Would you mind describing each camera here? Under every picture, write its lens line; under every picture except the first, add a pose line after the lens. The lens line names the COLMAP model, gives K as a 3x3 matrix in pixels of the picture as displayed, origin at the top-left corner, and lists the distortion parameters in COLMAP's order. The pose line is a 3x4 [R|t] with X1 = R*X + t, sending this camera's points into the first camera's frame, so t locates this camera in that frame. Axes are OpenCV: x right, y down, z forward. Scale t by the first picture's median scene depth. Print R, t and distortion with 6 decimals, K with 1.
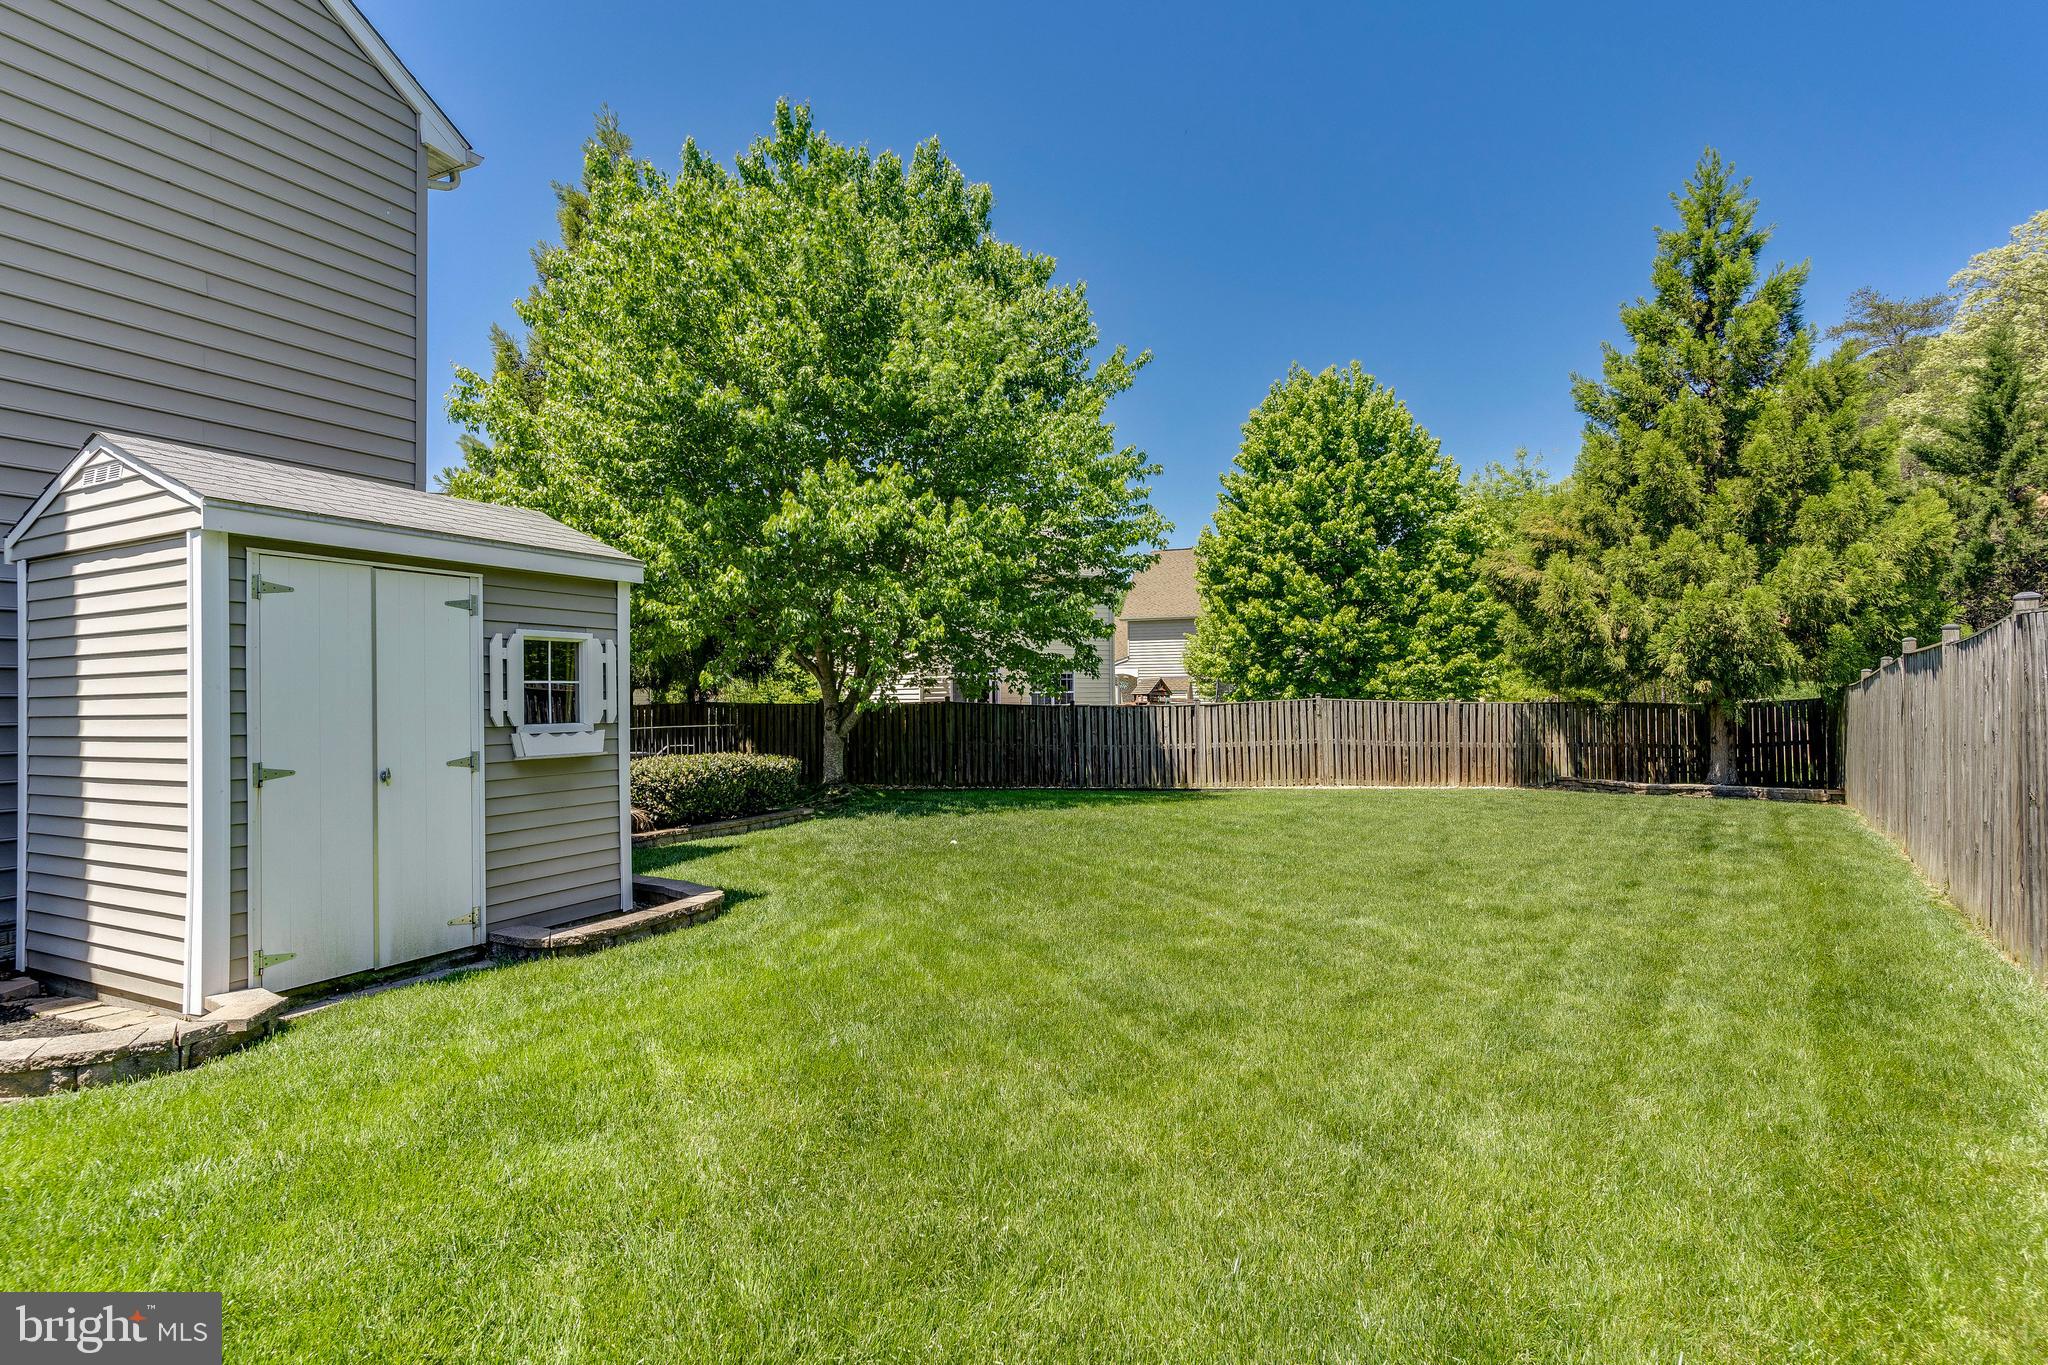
lens RADIAL K [[1029.5, 0, 1023.4], [0, 1029.5, 685.8], [0, 0, 1]] dist [0.004905, 0.000947]
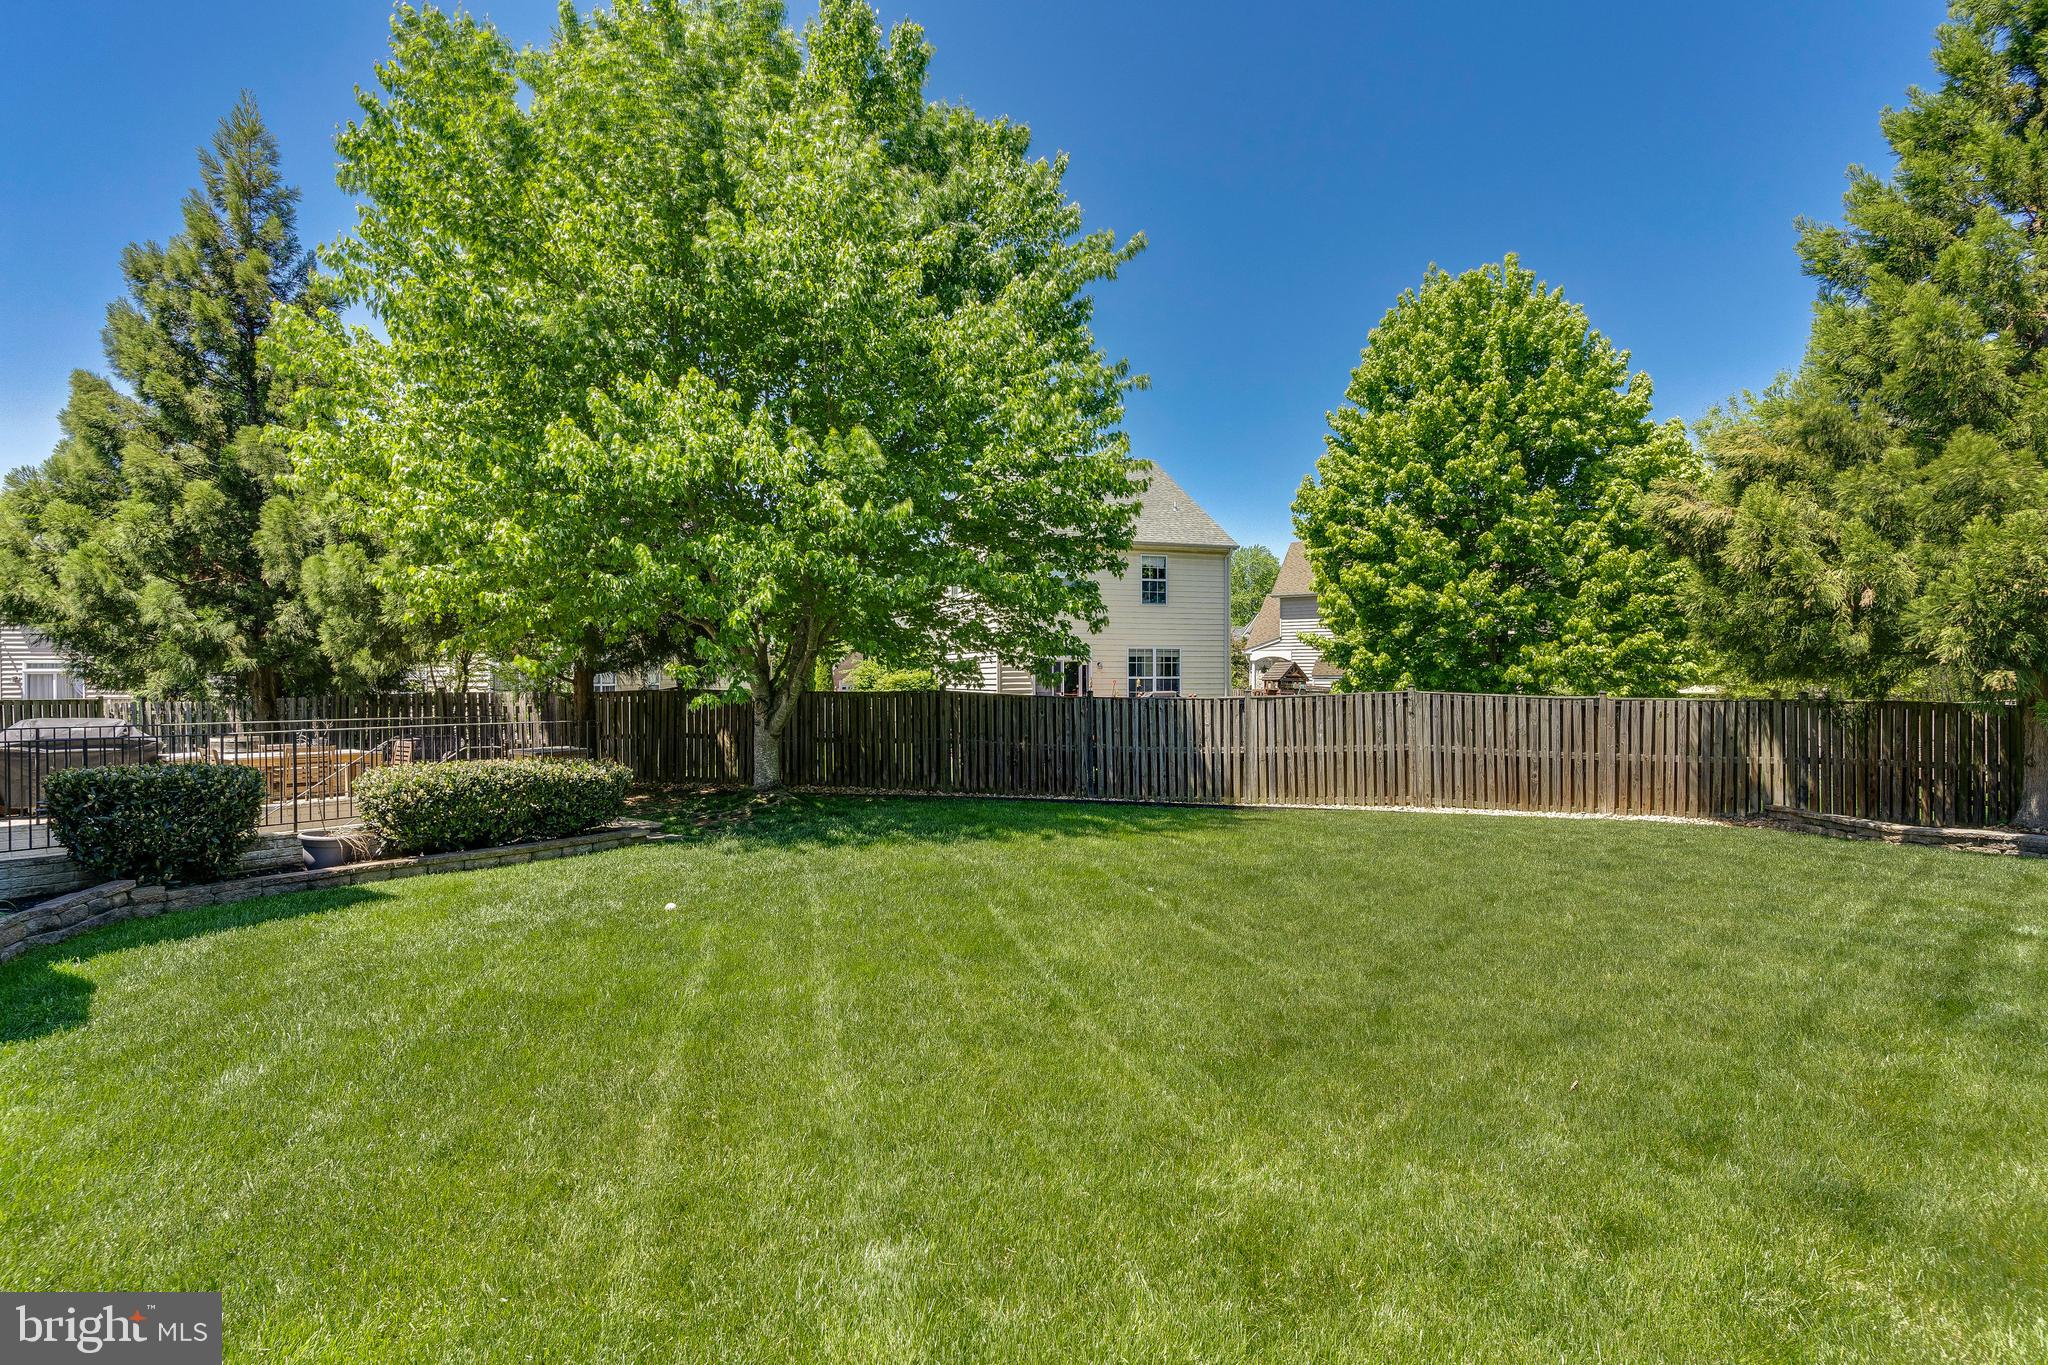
lens RADIAL K [[1029.5, 0, 1021.8], [0, 1029.5, 687.0], [0, 0, 1]] dist [0.004905, 0.000947]
pose [[0.978369, 0.008060, -0.206712, 0.166248], [-0.004198, 0.999808, 0.019114, -0.003793], [0.206826, -0.017833, 0.978215, 0.210203]]
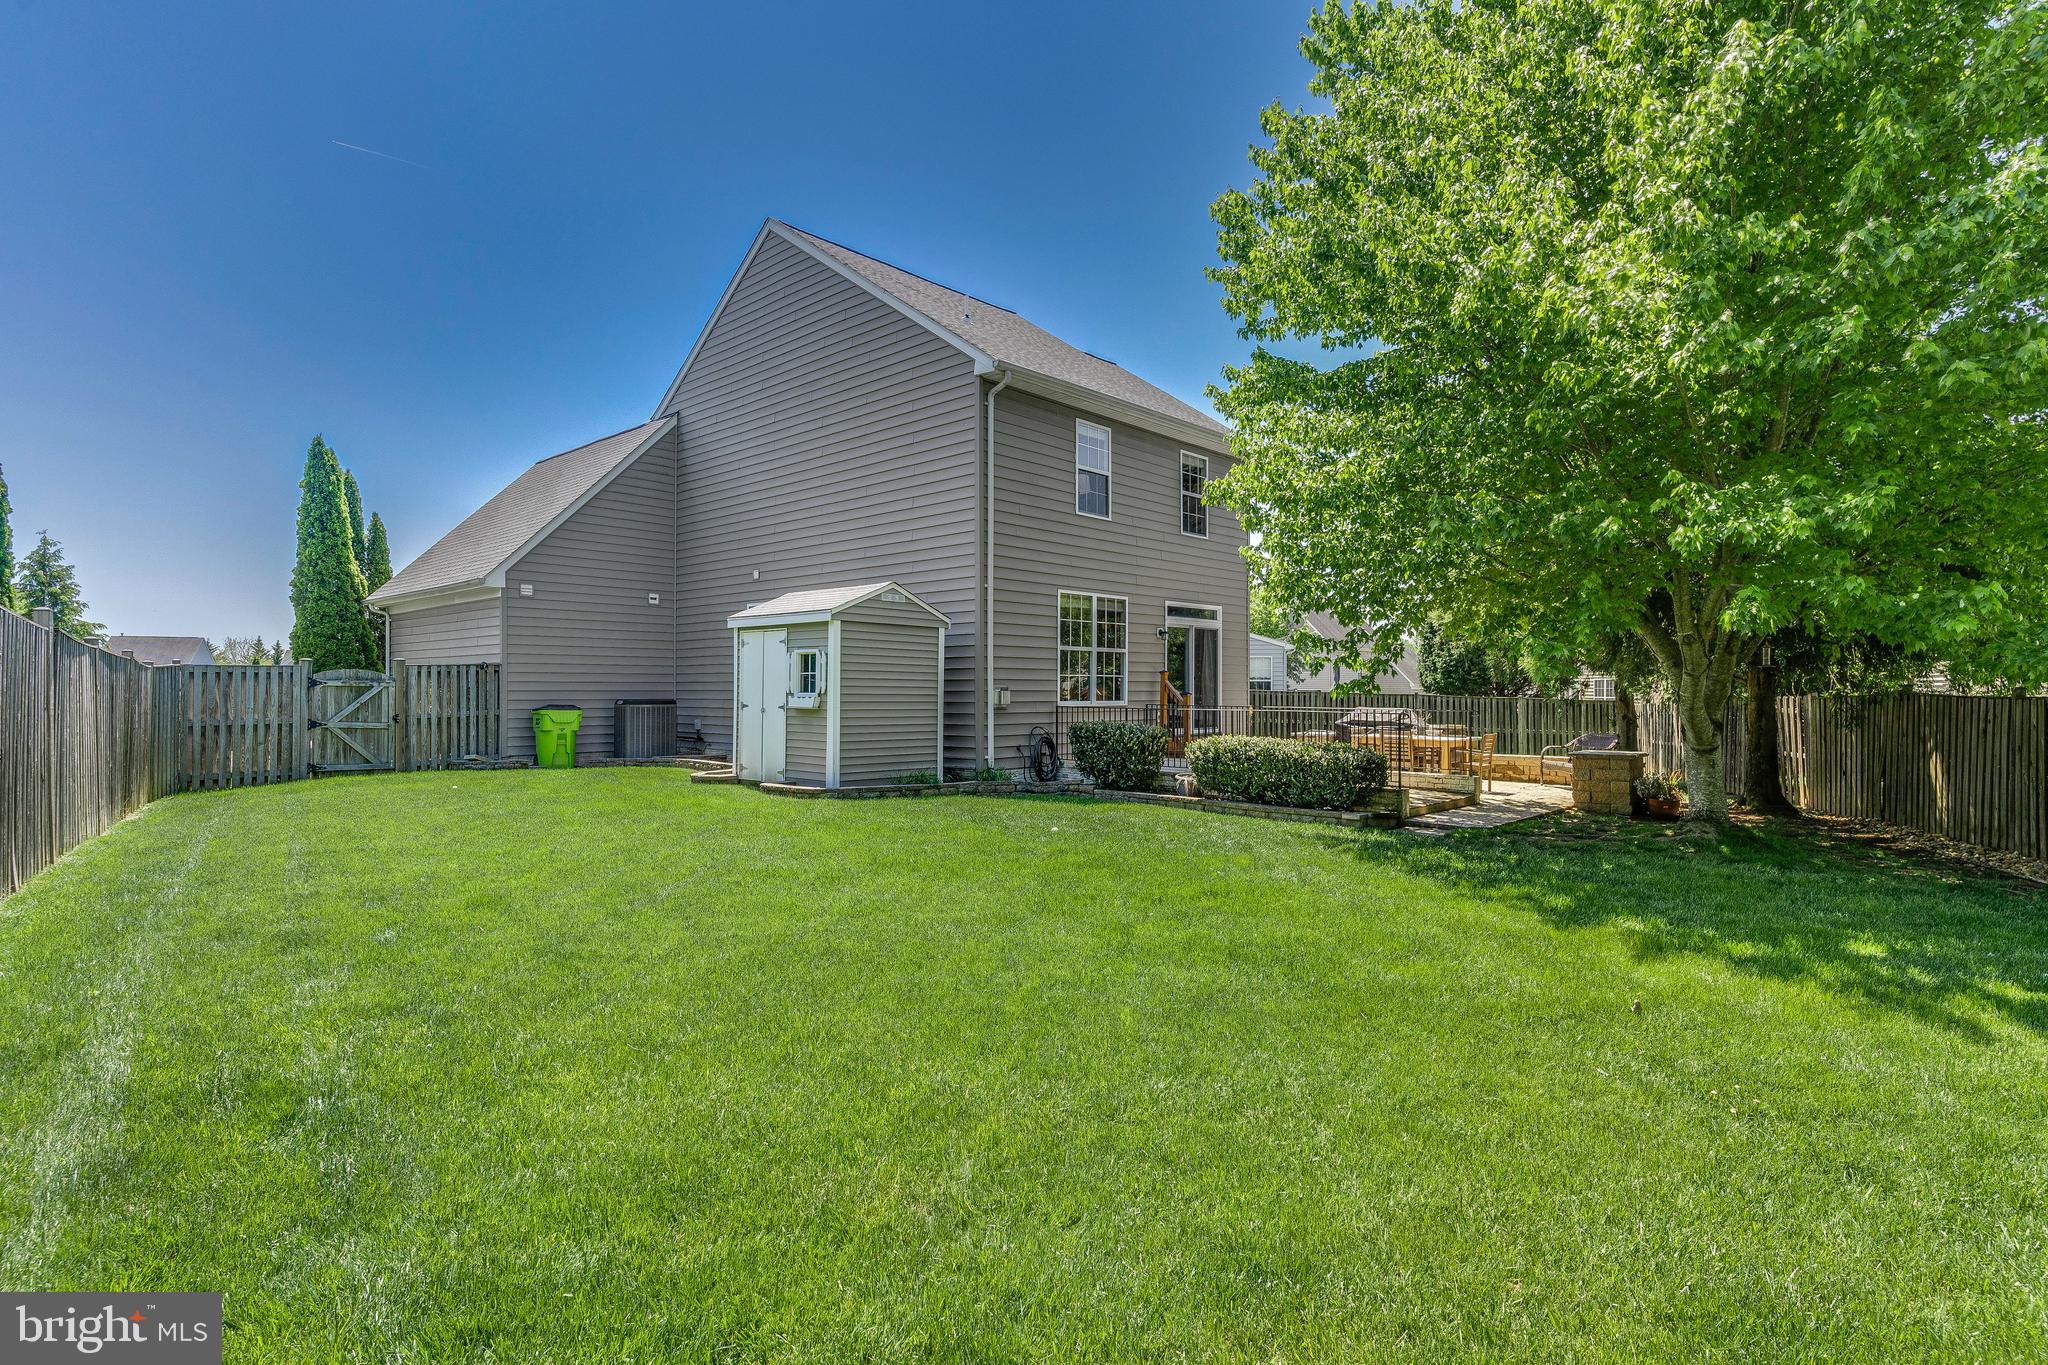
lens RADIAL K [[1029.5, 0, 1023.3], [0, 1029.5, 692.5], [0, 0, 1]] dist [0.004905, 0.000947]
pose [[-0.273594, 0.007519, -0.961816, 0.490166], [0.007489, 0.999956, 0.005687, 0.009173], [0.961816, -0.005647, -0.273638, 0.666319]]
